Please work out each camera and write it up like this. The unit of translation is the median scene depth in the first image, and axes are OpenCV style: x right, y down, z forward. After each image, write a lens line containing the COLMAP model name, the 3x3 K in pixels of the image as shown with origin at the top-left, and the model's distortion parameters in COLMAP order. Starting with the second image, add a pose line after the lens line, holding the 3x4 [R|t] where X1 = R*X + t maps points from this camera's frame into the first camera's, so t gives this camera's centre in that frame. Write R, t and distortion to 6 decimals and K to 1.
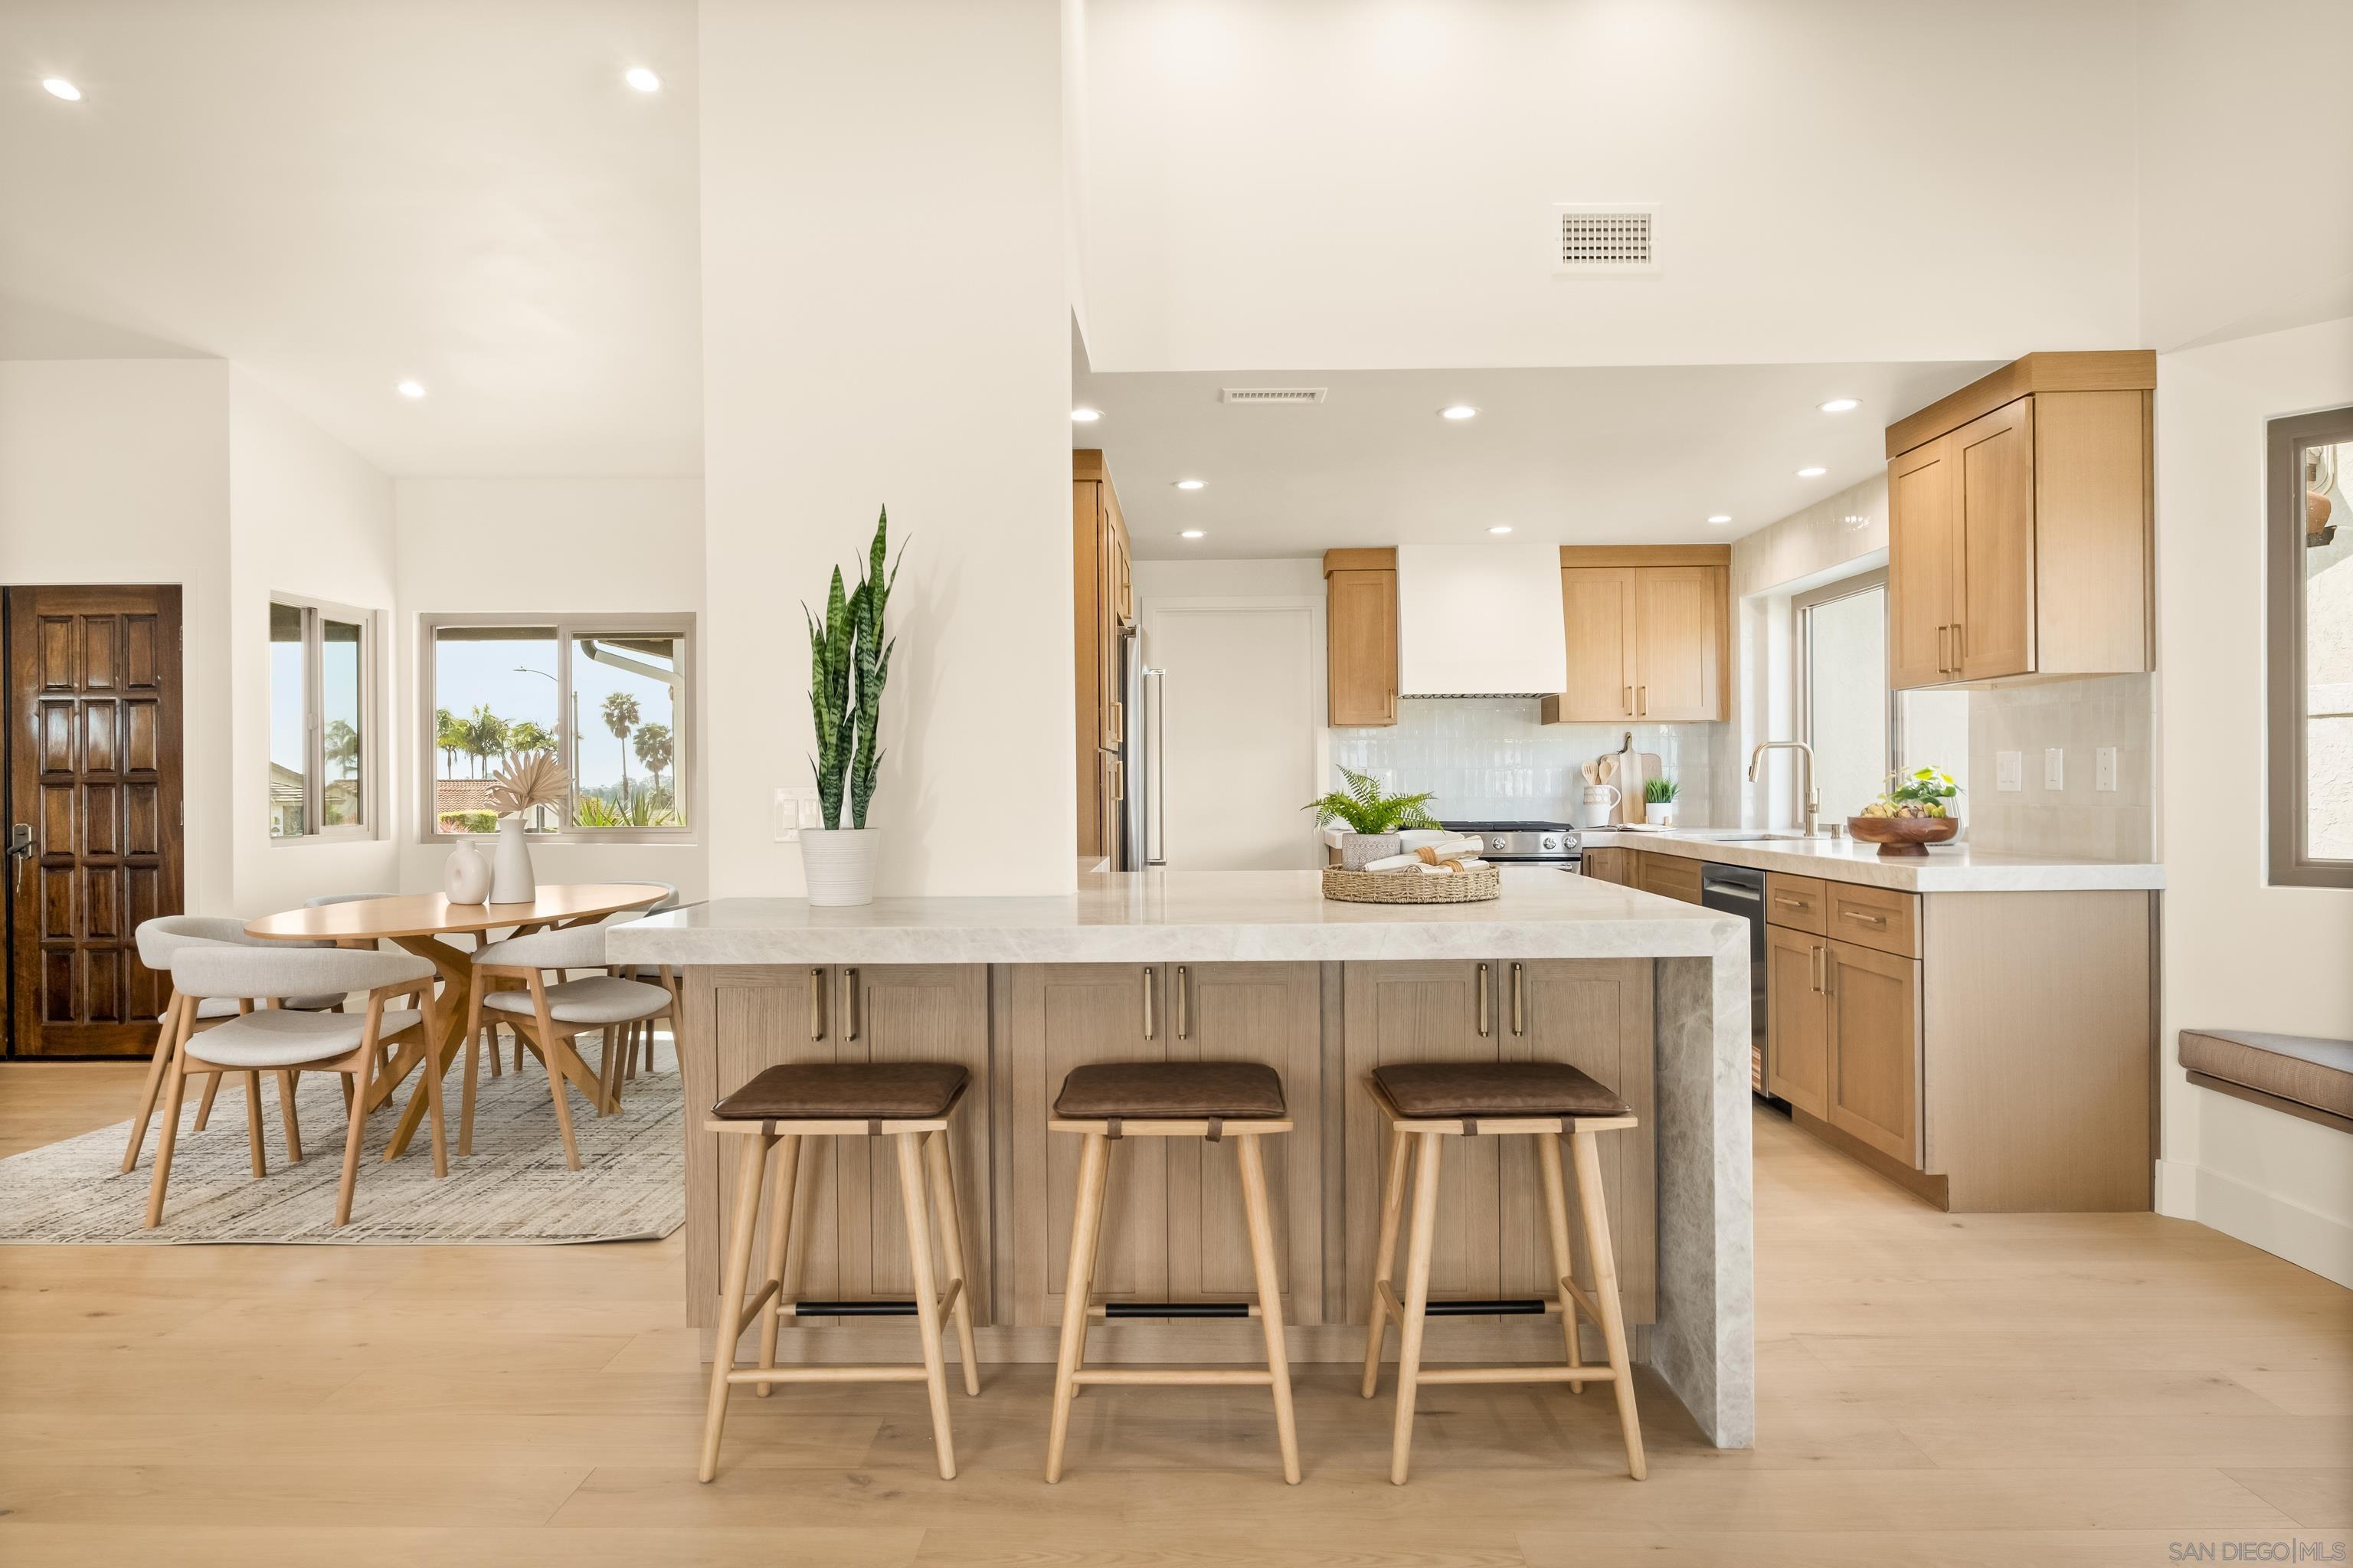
lens RADIAL K [[1412.4, 0, 1188.2], [0, 1412.4, 788.8], [0, 0, 1]] dist [0.001861, 0.002194]
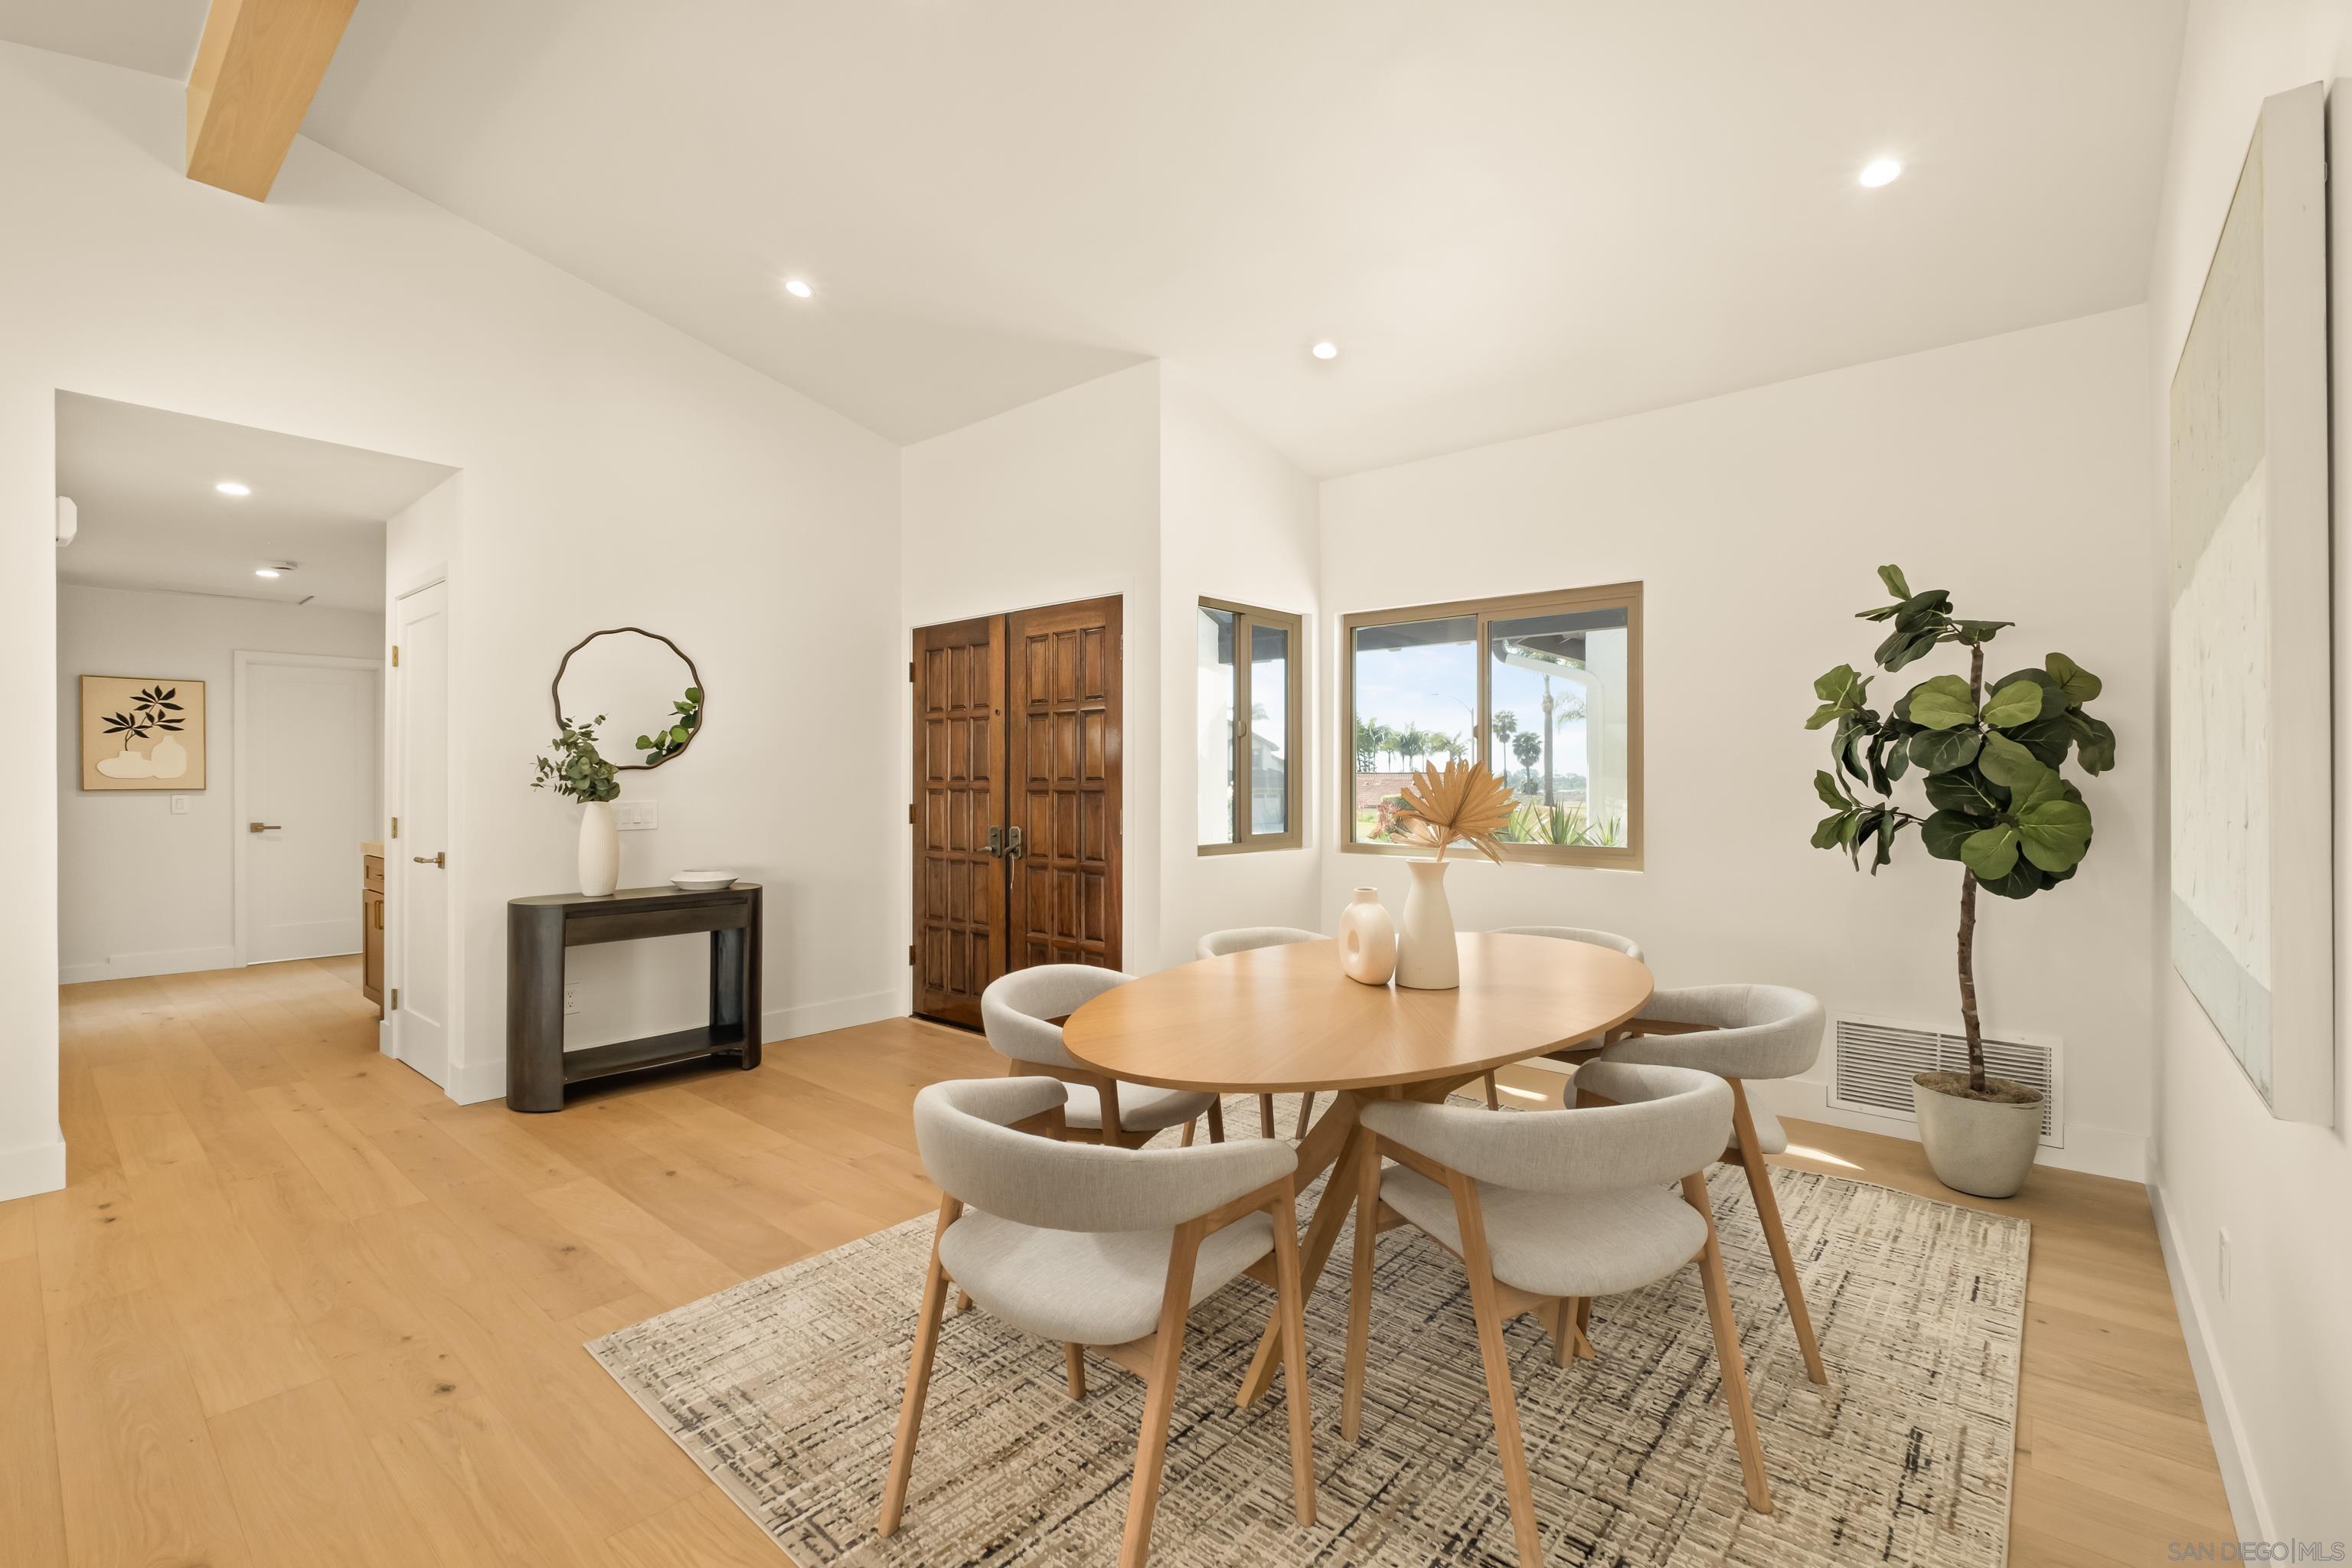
lens RADIAL K [[1028.6, 0, 1168.7], [0, 1028.6, 769.7], [0, 0, 1]] dist [-0.005666, 0.001594]
pose [[0.768842, 0.000115, -0.639439, -0.346135], [-0.005737, 0.999961, -0.006718, -0.023530], [0.639413, 0.008833, 0.768812, 0.724174]]
